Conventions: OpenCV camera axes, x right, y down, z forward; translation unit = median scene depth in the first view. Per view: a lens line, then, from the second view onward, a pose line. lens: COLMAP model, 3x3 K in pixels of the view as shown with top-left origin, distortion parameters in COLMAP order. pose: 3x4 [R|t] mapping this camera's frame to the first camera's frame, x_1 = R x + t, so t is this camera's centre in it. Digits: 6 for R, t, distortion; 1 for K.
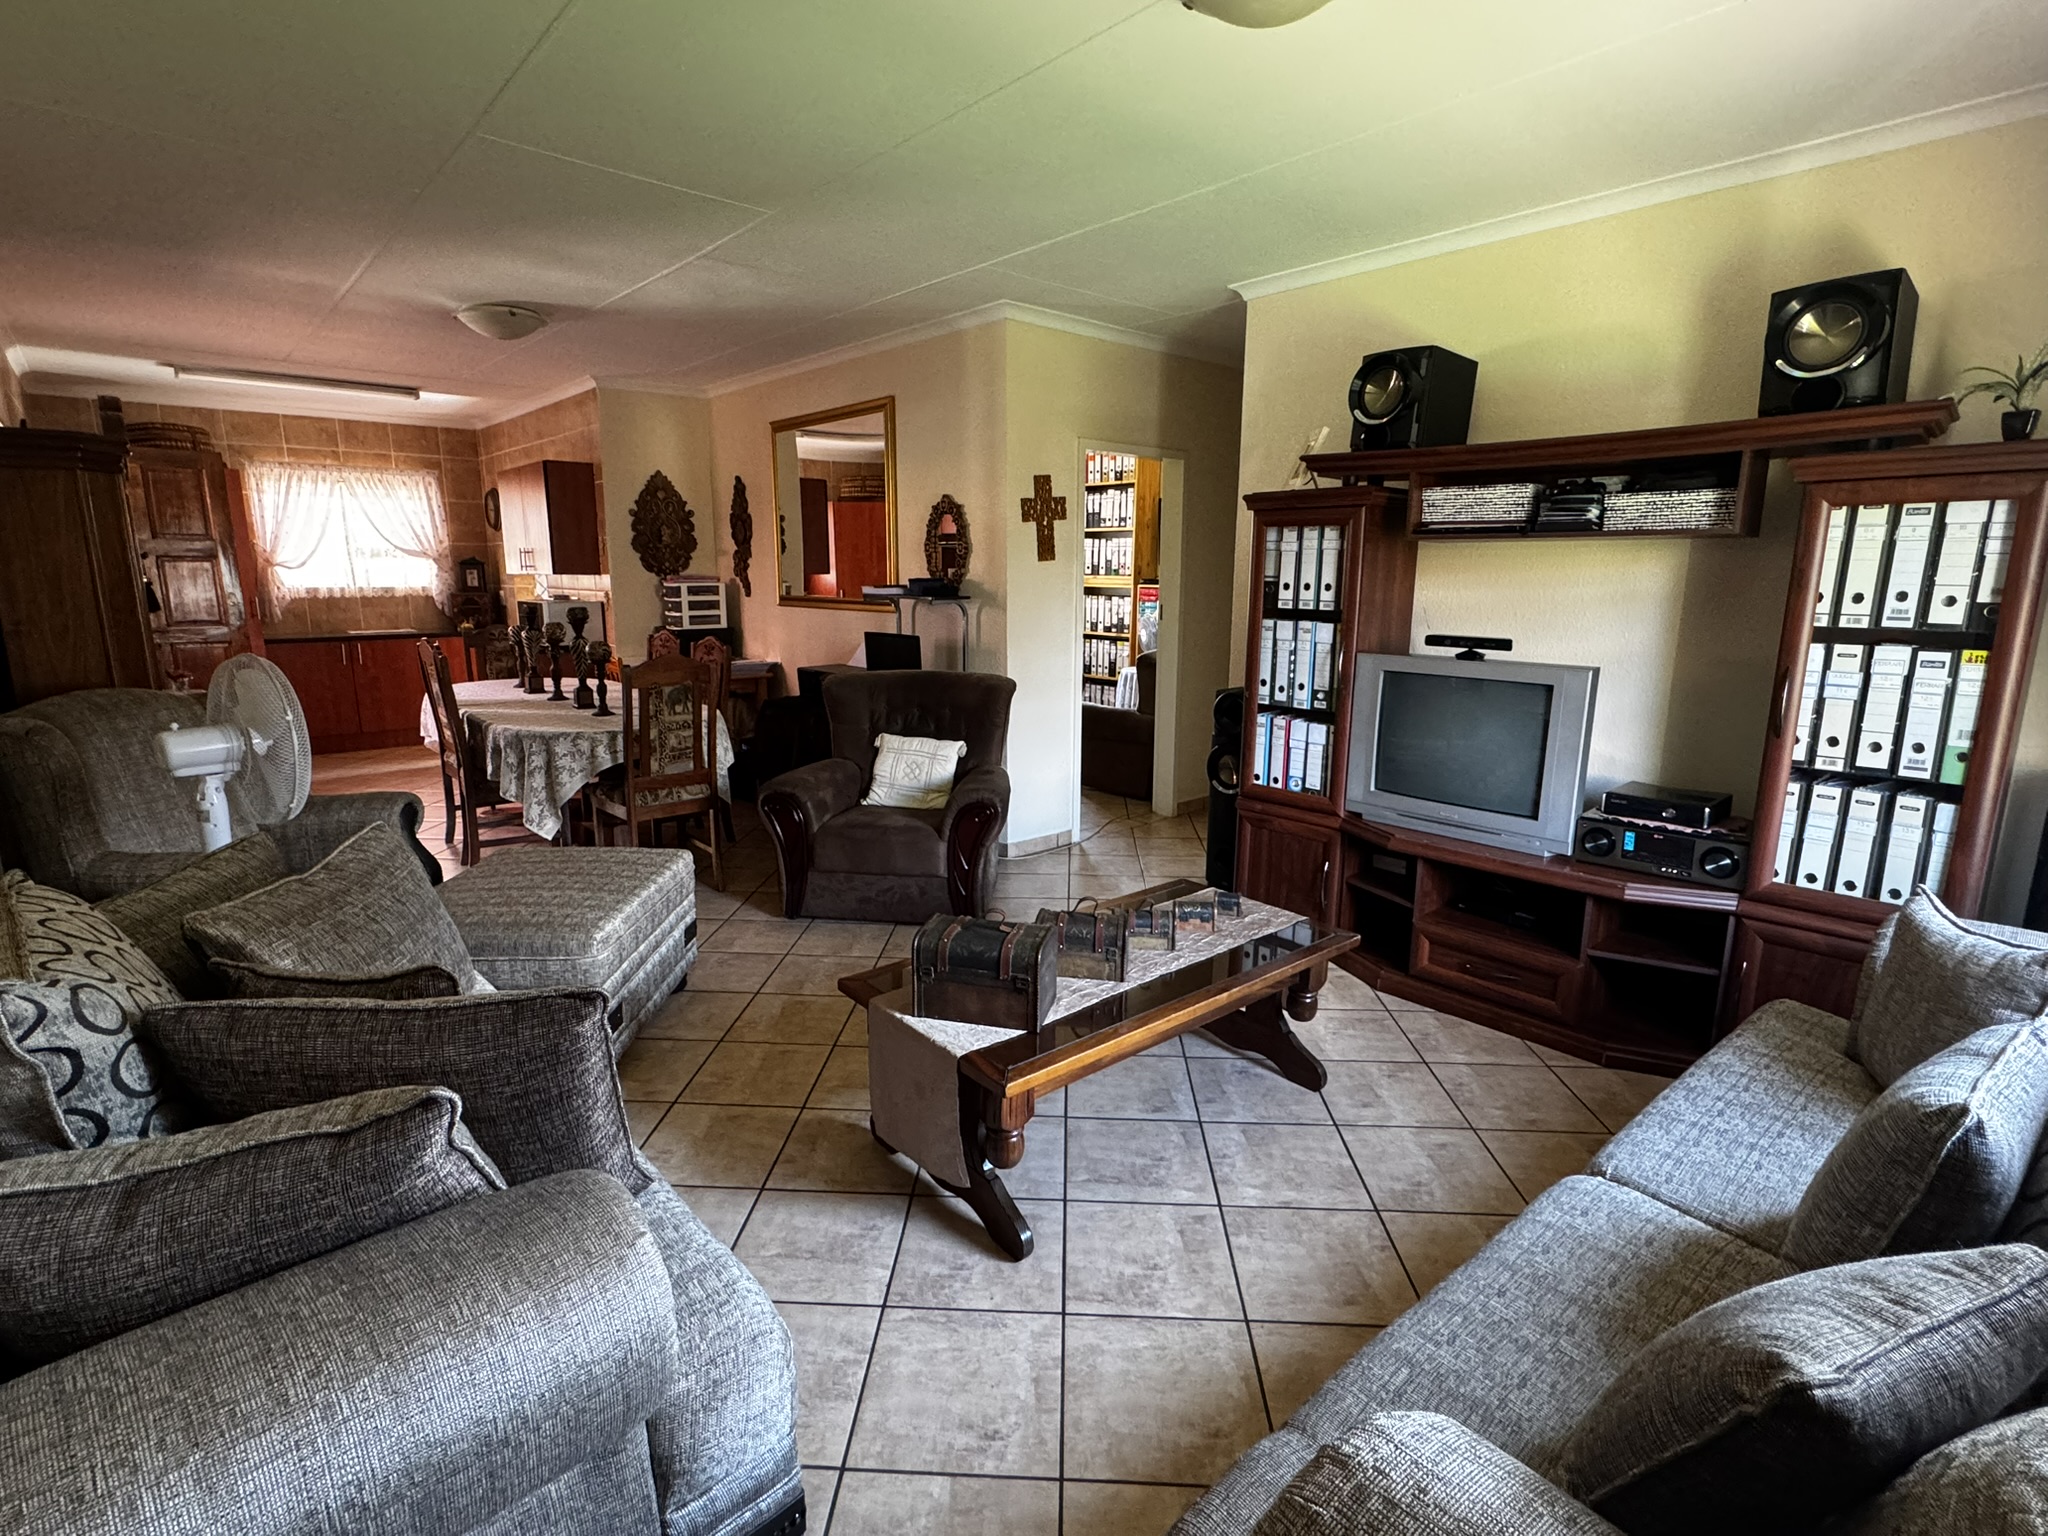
lens RADIAL K [[966.5, 0, 1023.3], [0, 966.5, 765.7], [0, 0, 1]] dist [-0.002451, 0.000003]
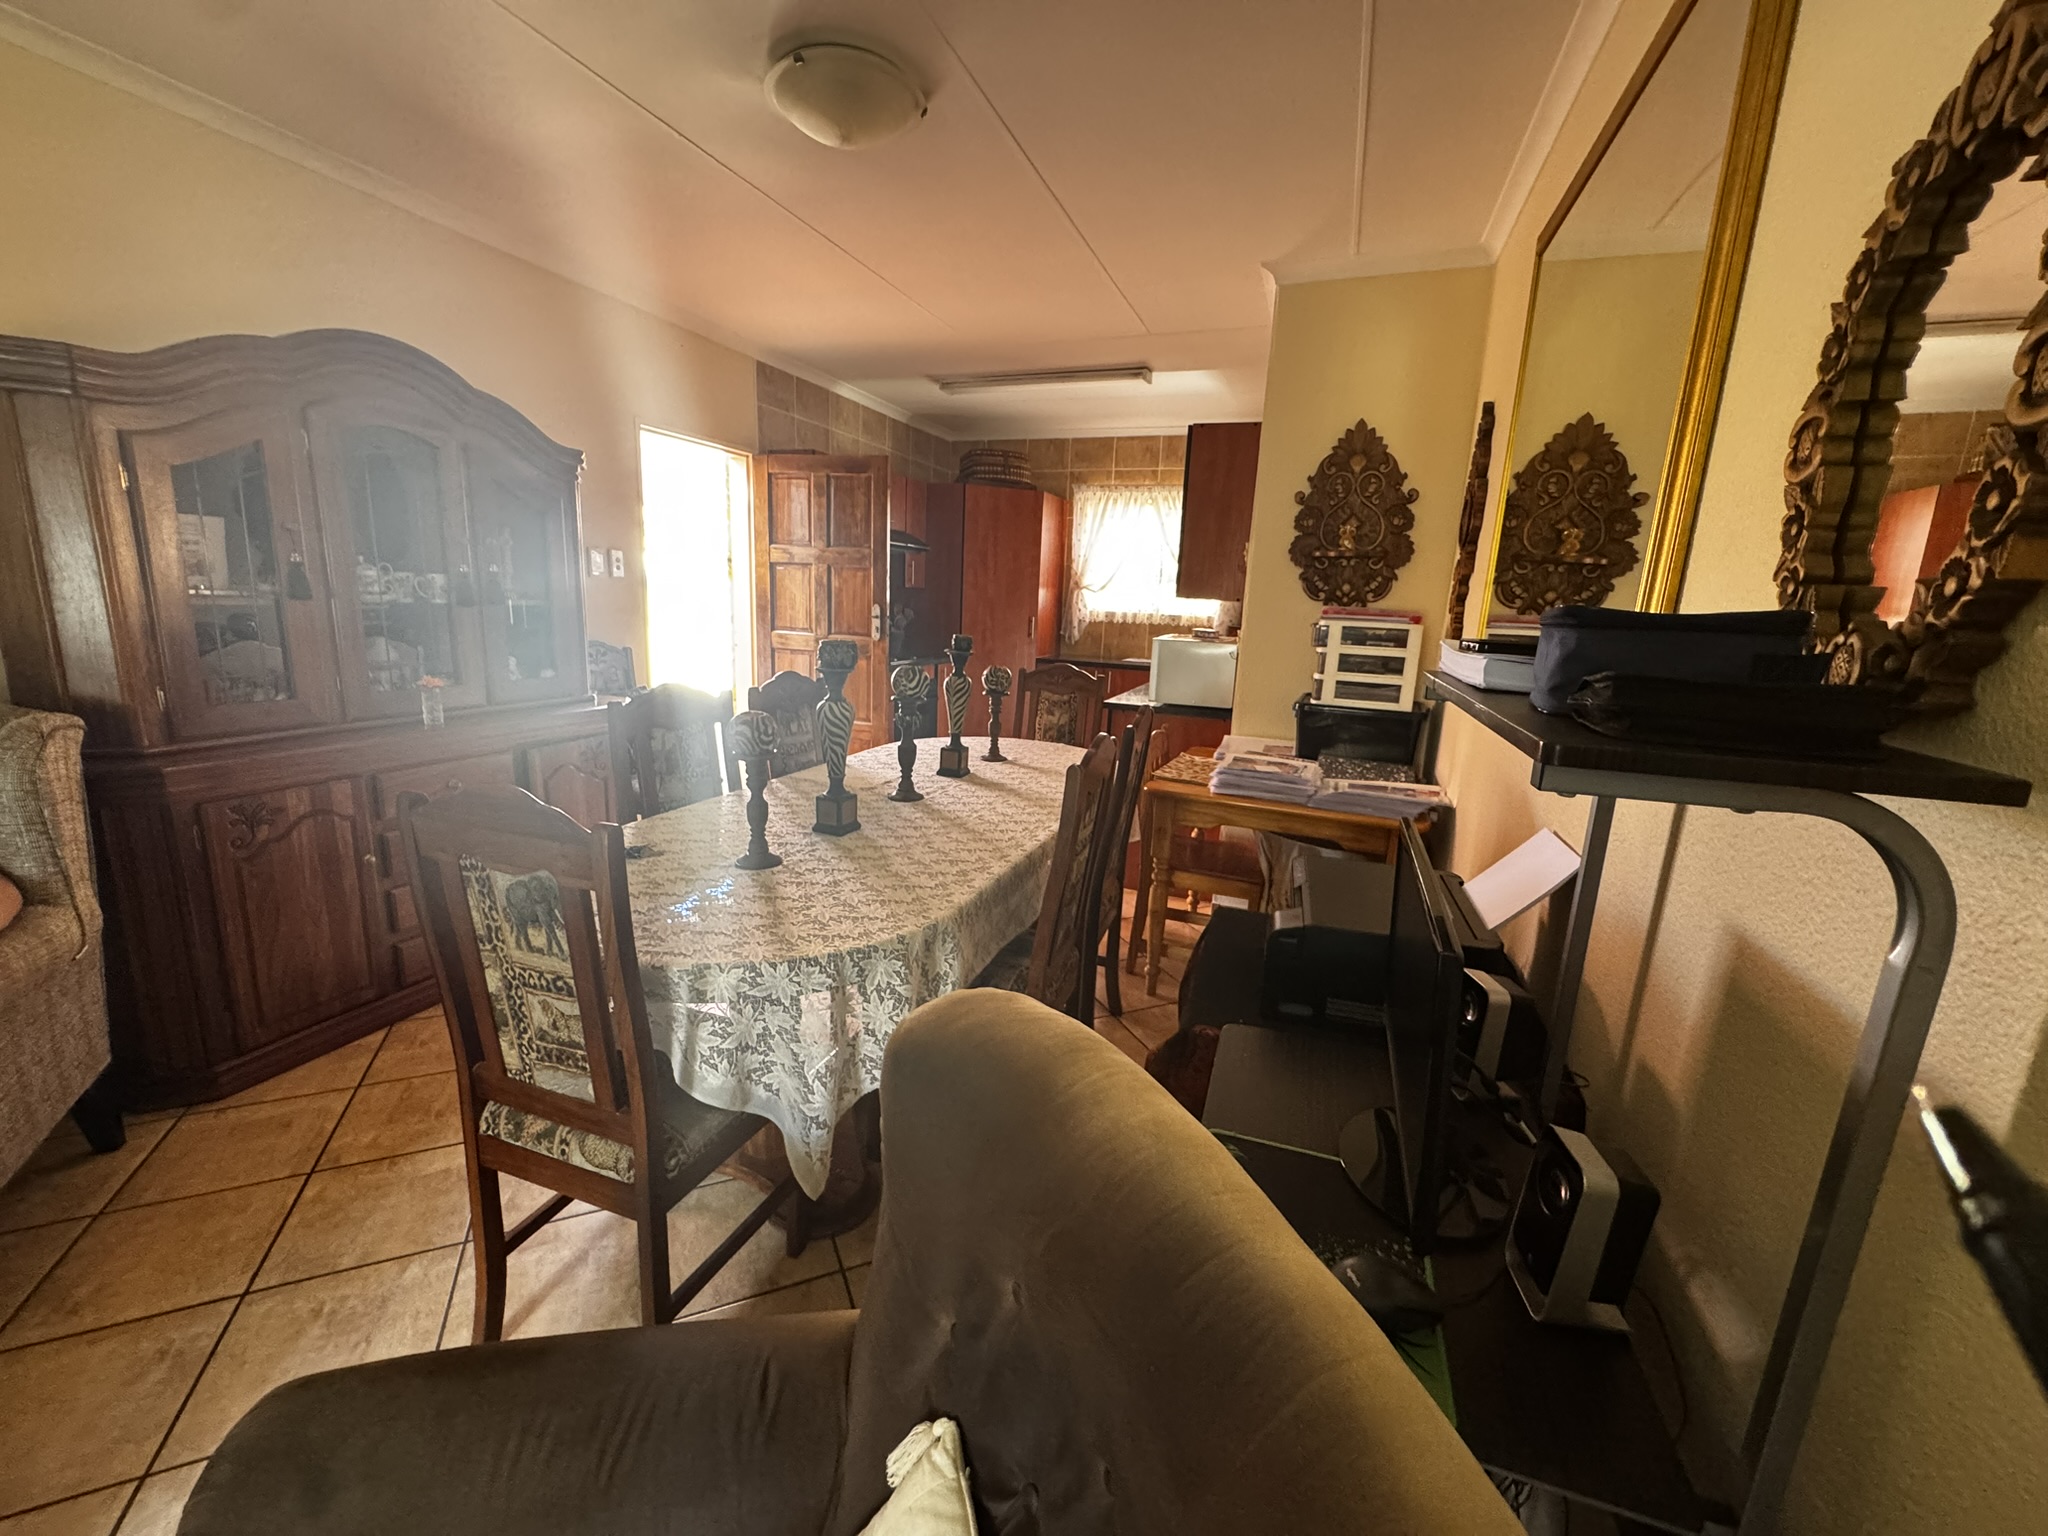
lens RADIAL K [[819.7, 0, 1025.1], [0, 819.7, 763.6], [0, 0, 1]] dist [-0.001502, -0.000007]
pose [[0.458284, 0.196119, -0.866899, -0.018071], [-0.216807, 0.970556, 0.104955, -0.120720], [0.861957, 0.139851, 0.487310, 0.631847]]
